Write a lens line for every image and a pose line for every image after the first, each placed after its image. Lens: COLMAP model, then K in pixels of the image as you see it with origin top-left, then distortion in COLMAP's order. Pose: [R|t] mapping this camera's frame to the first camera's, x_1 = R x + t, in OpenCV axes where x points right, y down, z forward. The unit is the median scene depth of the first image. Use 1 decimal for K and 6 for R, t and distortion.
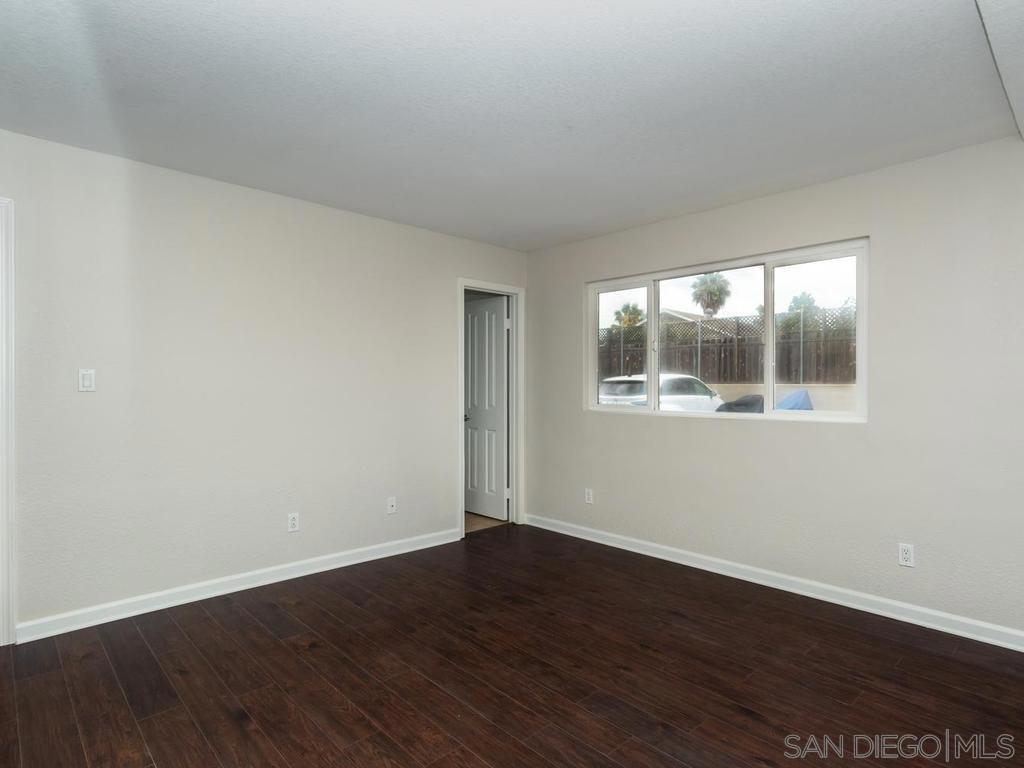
lens RADIAL K [[558.6, 0, 514.7], [0, 558.6, 386.8], [0, 0, 1]] dist [-0.001381, 0.000737]
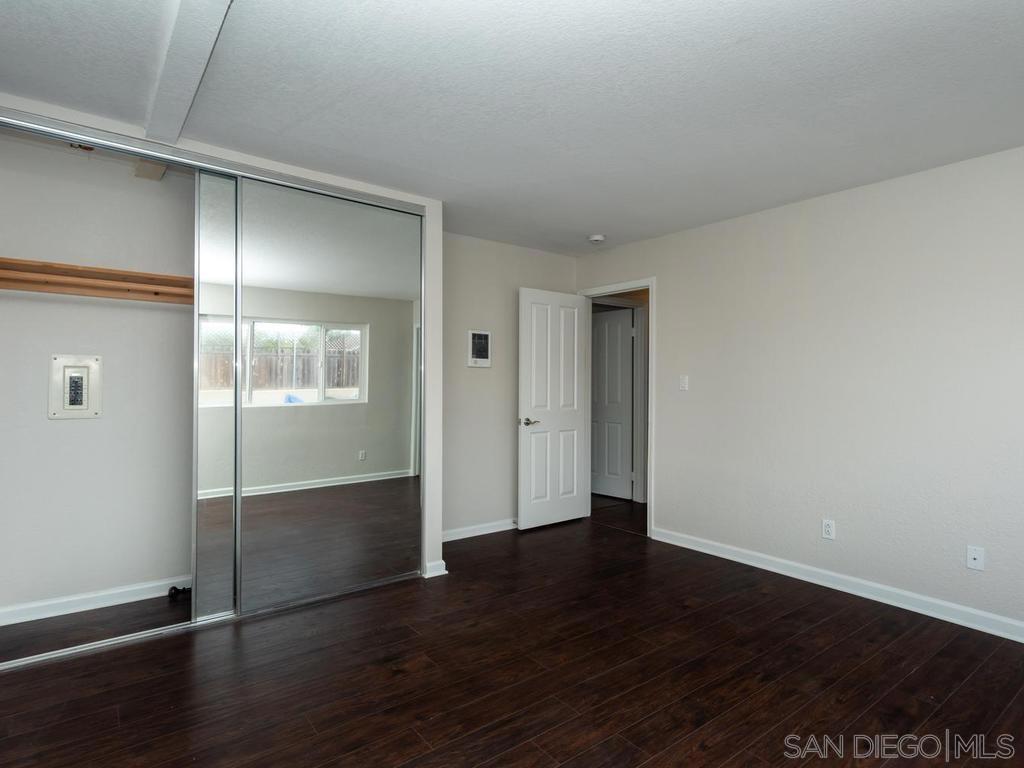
lens RADIAL K [[558.6, 0, 507.3], [0, 558.6, 383.1], [0, 0, 1]] dist [-0.001381, 0.000737]
pose [[-0.108243, -0.003806, -0.994117, 0.846590], [-0.010924, 0.999937, -0.002638, -0.000863], [0.994064, 0.010574, -0.108278, 0.745791]]
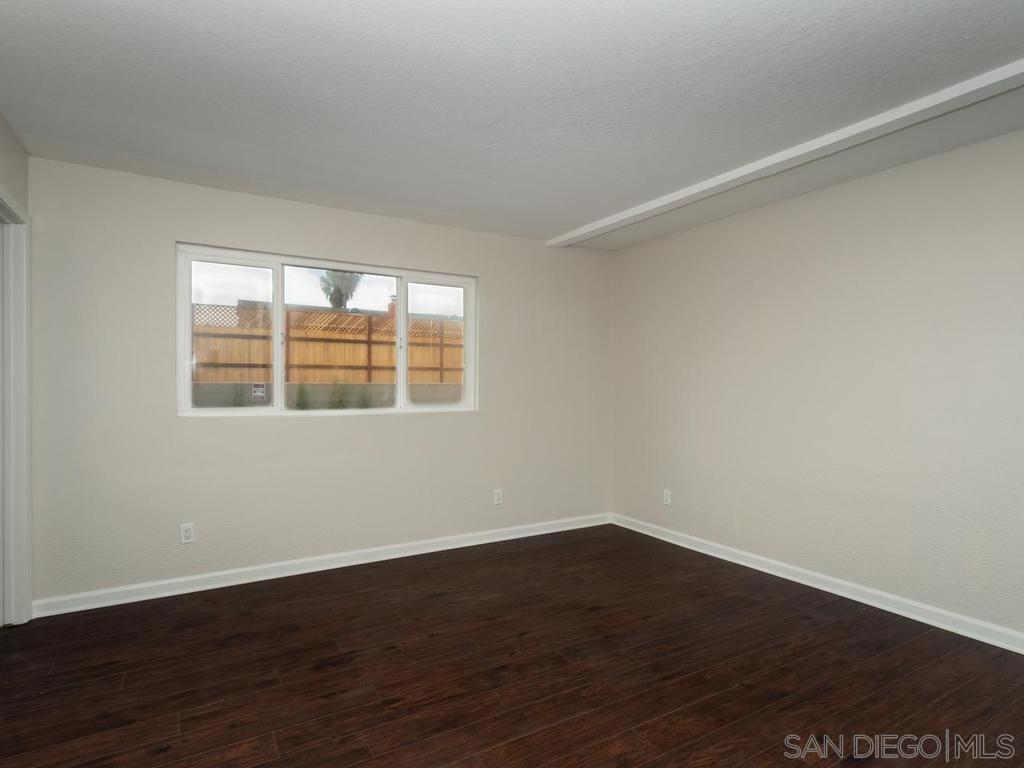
lens RADIAL K [[558.6, 0, 509.1], [0, 558.6, 387.8], [0, 0, 1]] dist [-0.001381, 0.000737]
pose [[0.218540, -0.009465, 0.975782, -0.836708], [0.000514, 0.999954, 0.009584, -0.005812], [-0.975828, -0.001593, 0.218535, 0.718597]]
